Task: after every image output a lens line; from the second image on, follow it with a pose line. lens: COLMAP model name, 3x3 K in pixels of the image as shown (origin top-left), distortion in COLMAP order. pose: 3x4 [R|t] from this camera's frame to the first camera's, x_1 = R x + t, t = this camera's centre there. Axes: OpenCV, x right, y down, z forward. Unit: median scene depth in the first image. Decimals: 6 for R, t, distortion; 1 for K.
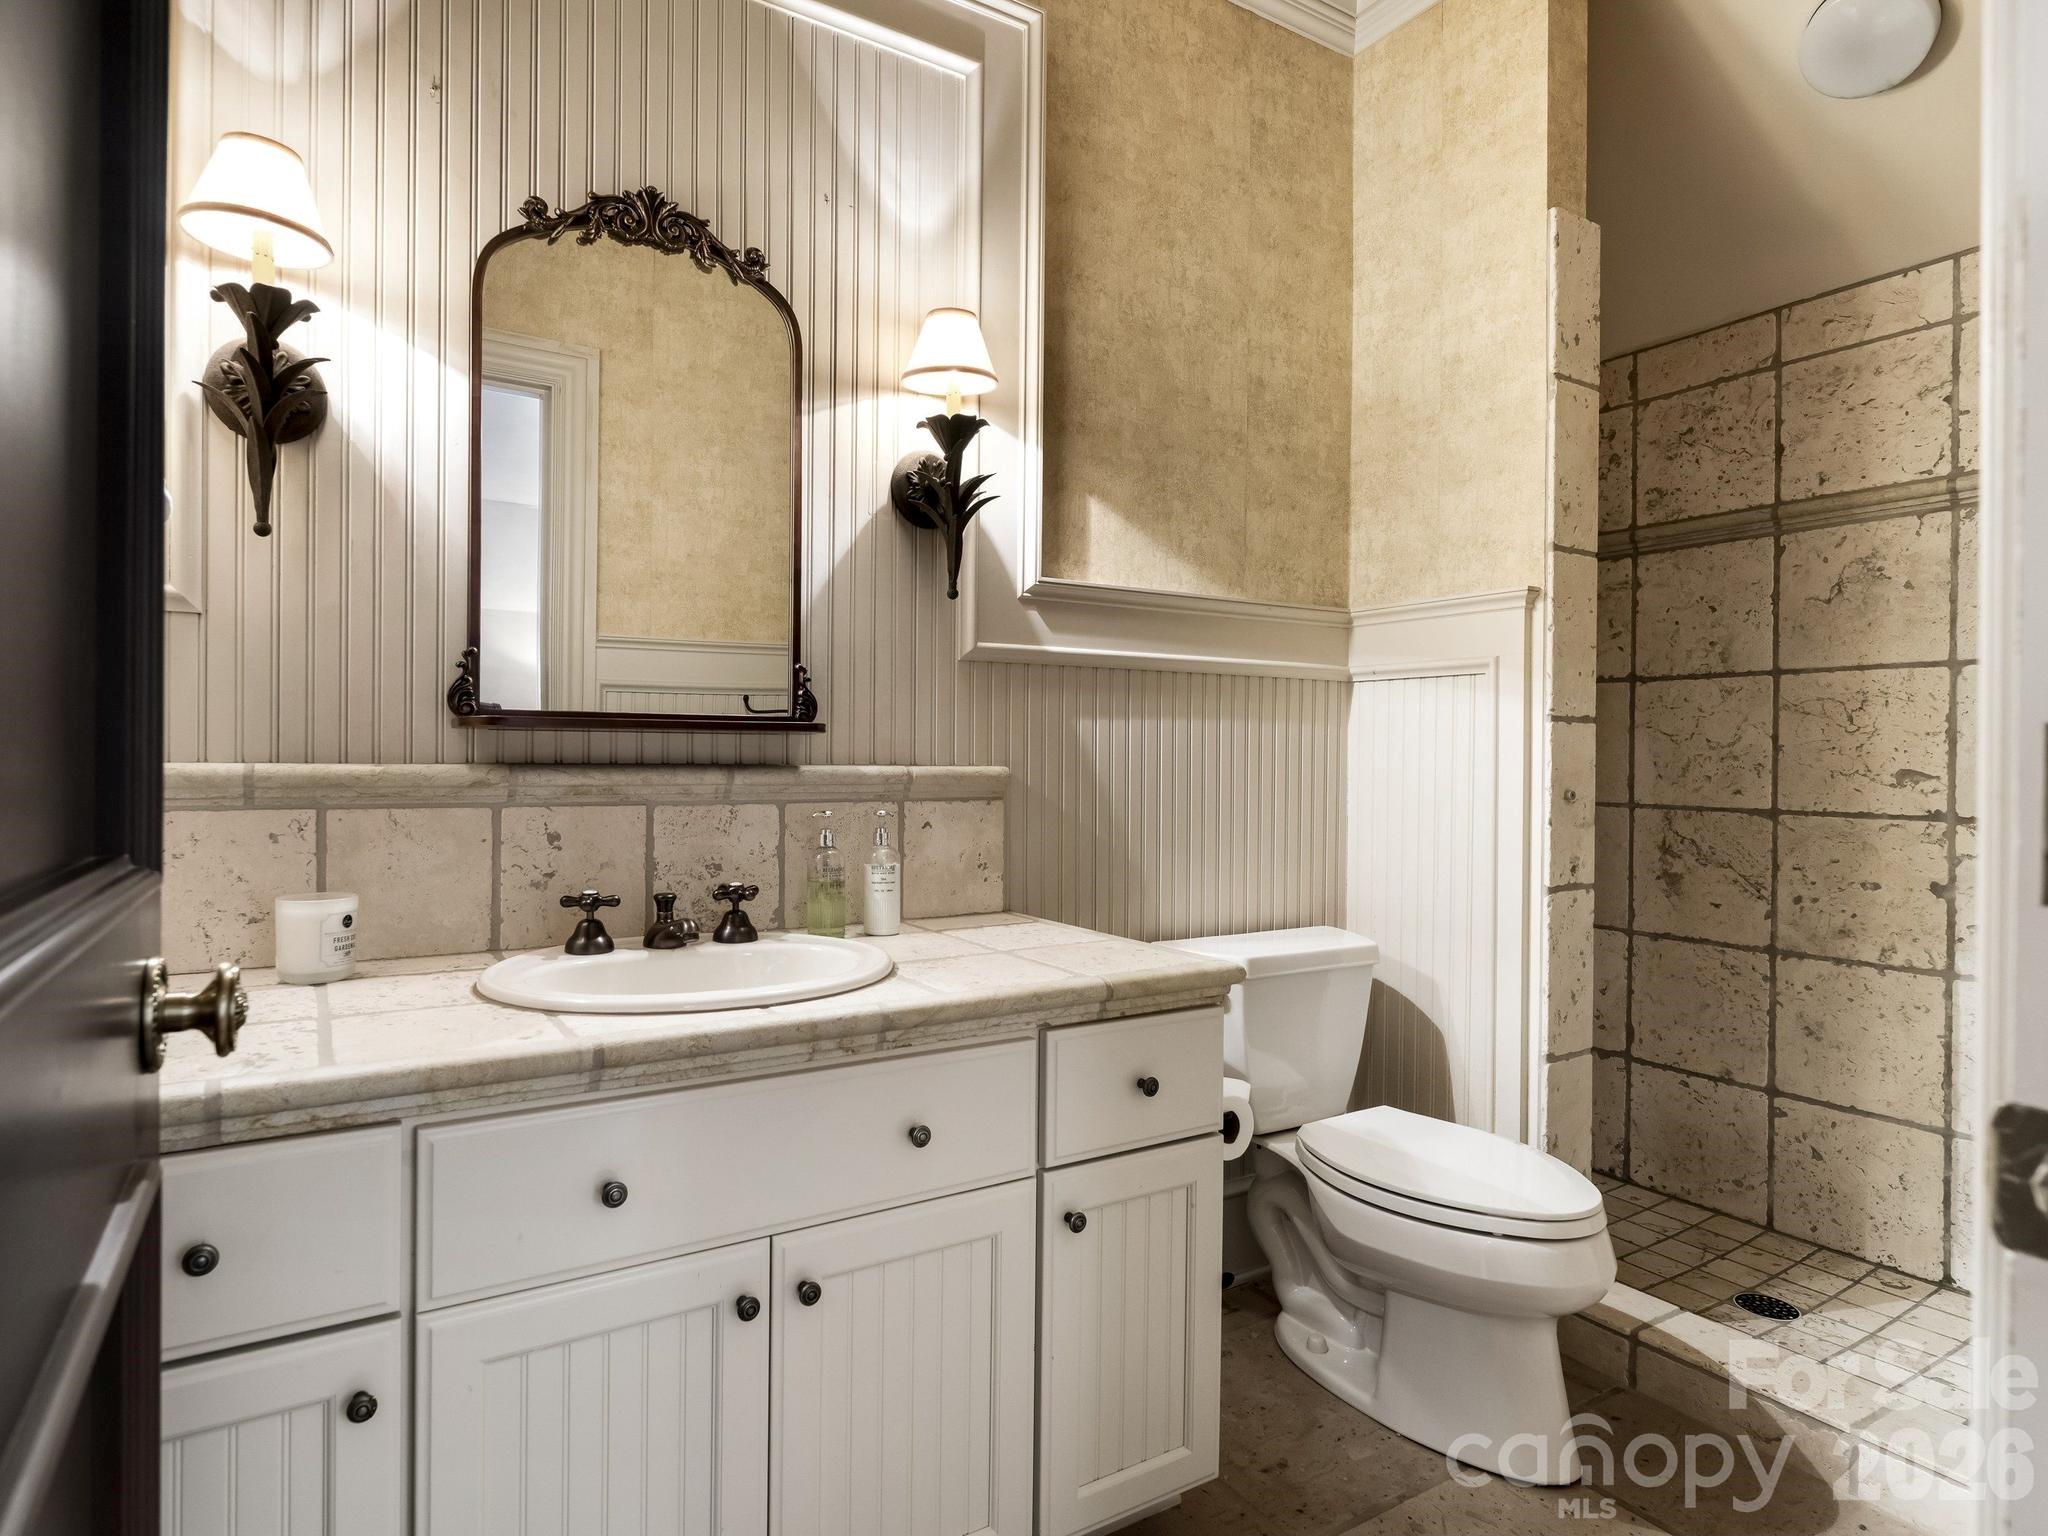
lens RADIAL K [[1127.4, 0, 1029.2], [0, 1127.4, 772.0], [0, 0, 1]] dist [-0.045218, -0.000651]
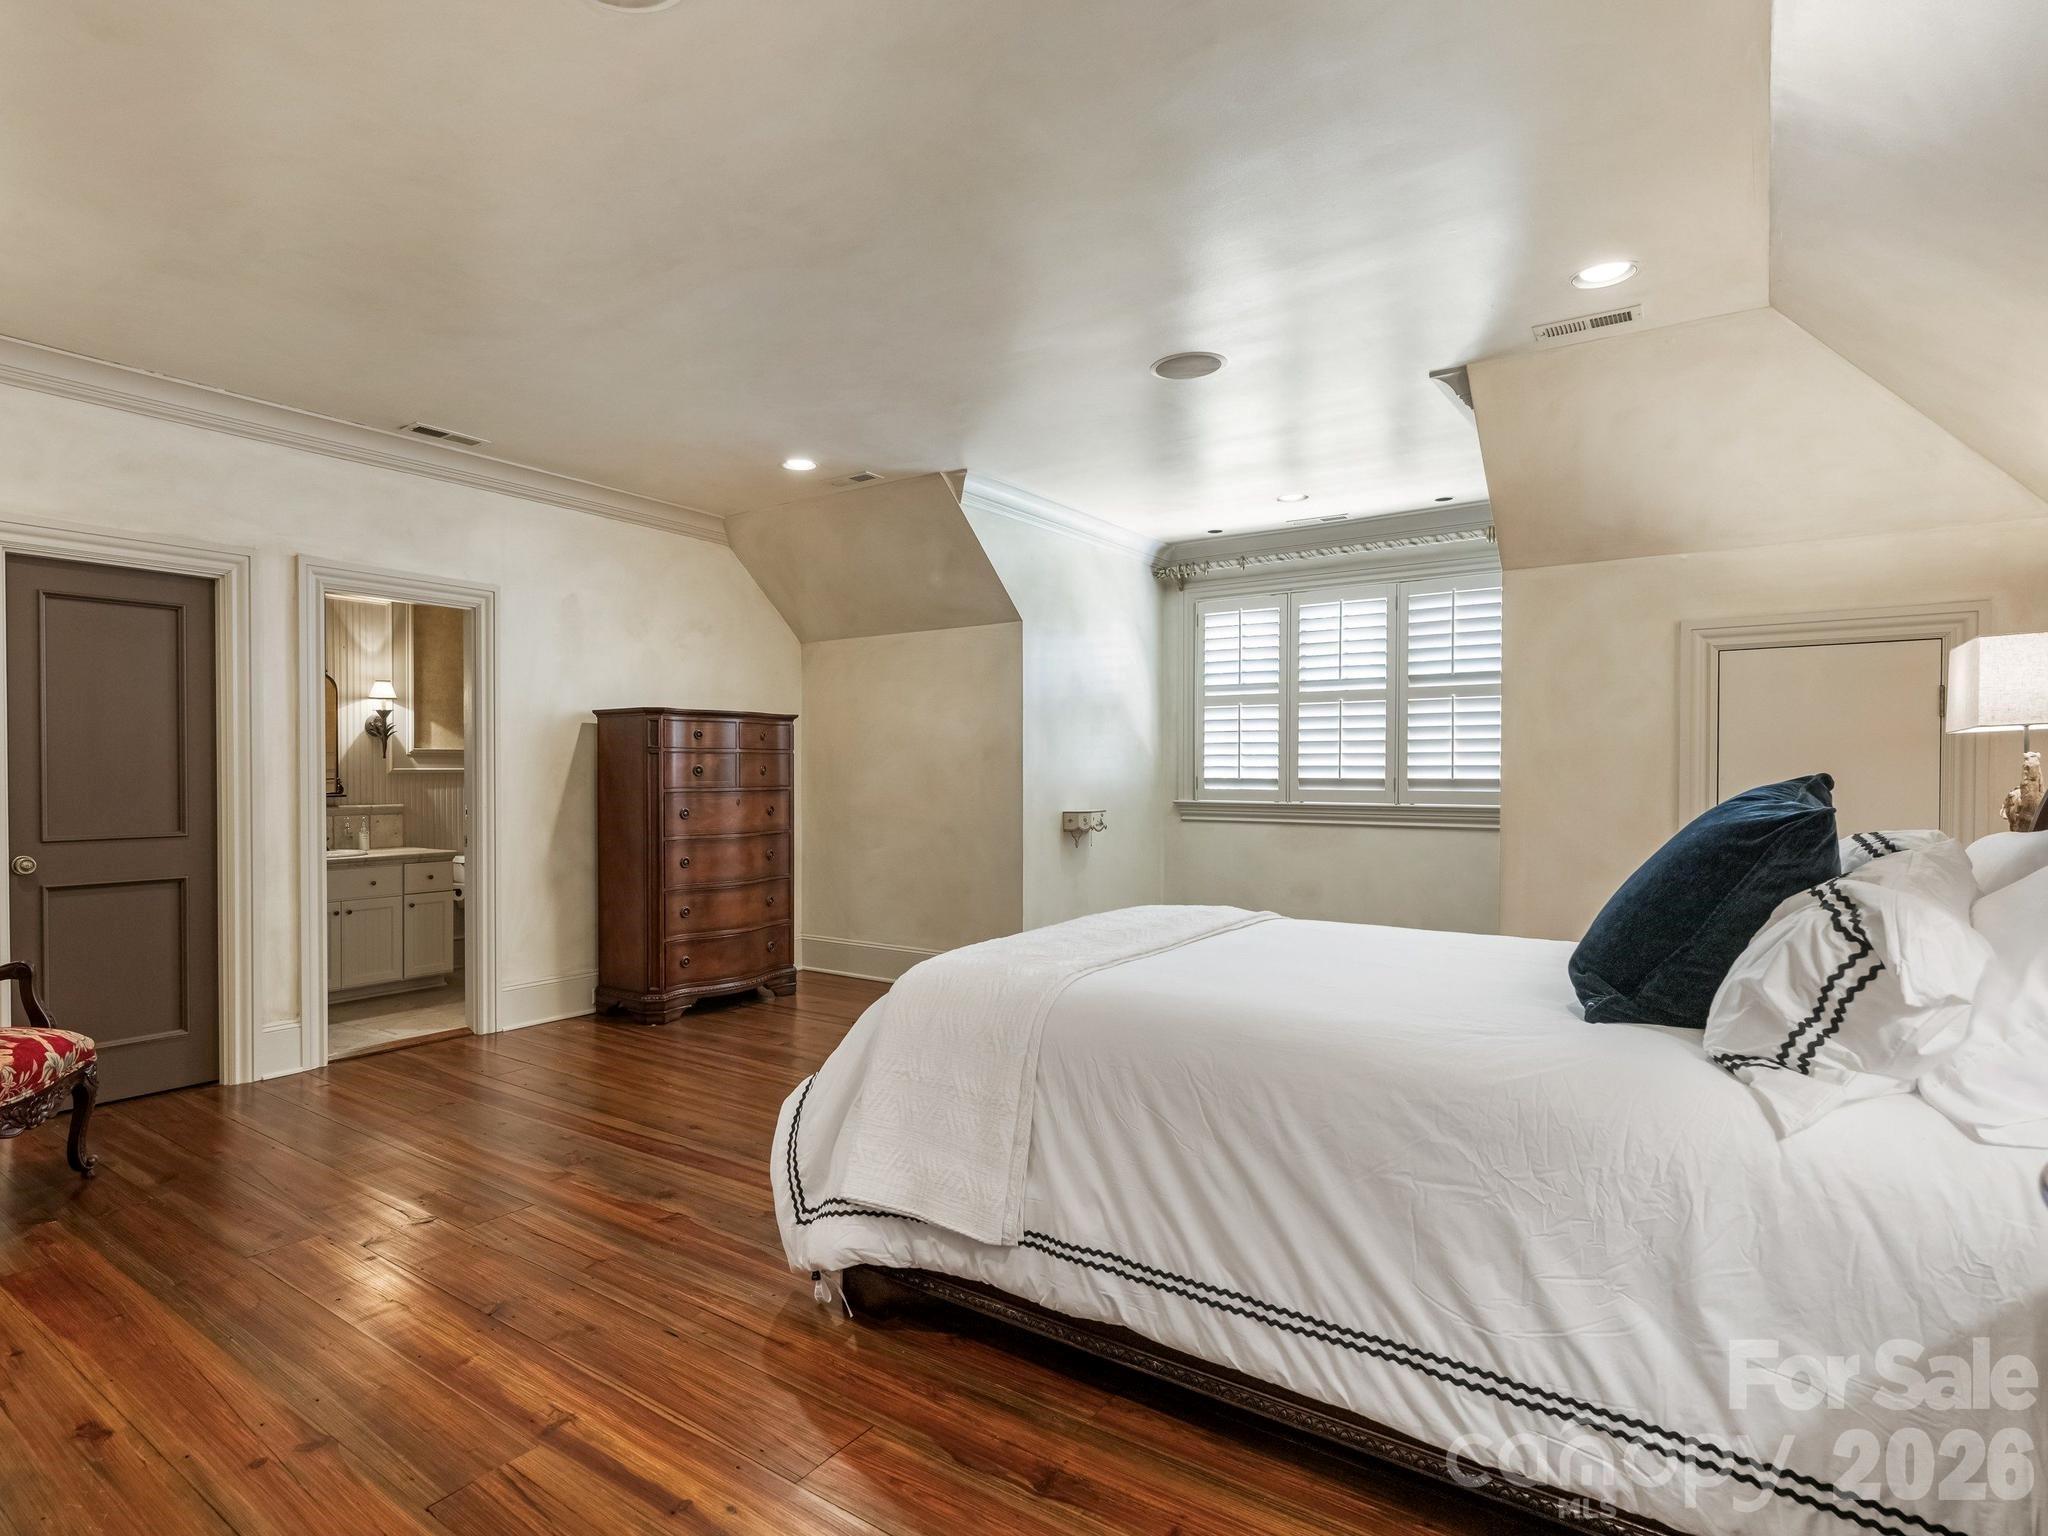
lens RADIAL K [[1127.4, 0, 1012.9], [0, 1127.4, 772.1], [0, 0, 1]] dist [-0.045218, -0.000651]
pose [[0.918833, -0.010977, 0.394494, 0.366017], [0.010919, 0.999938, 0.002391, -0.093825], [-0.394496, 0.002110, 0.918895, -2.975914]]
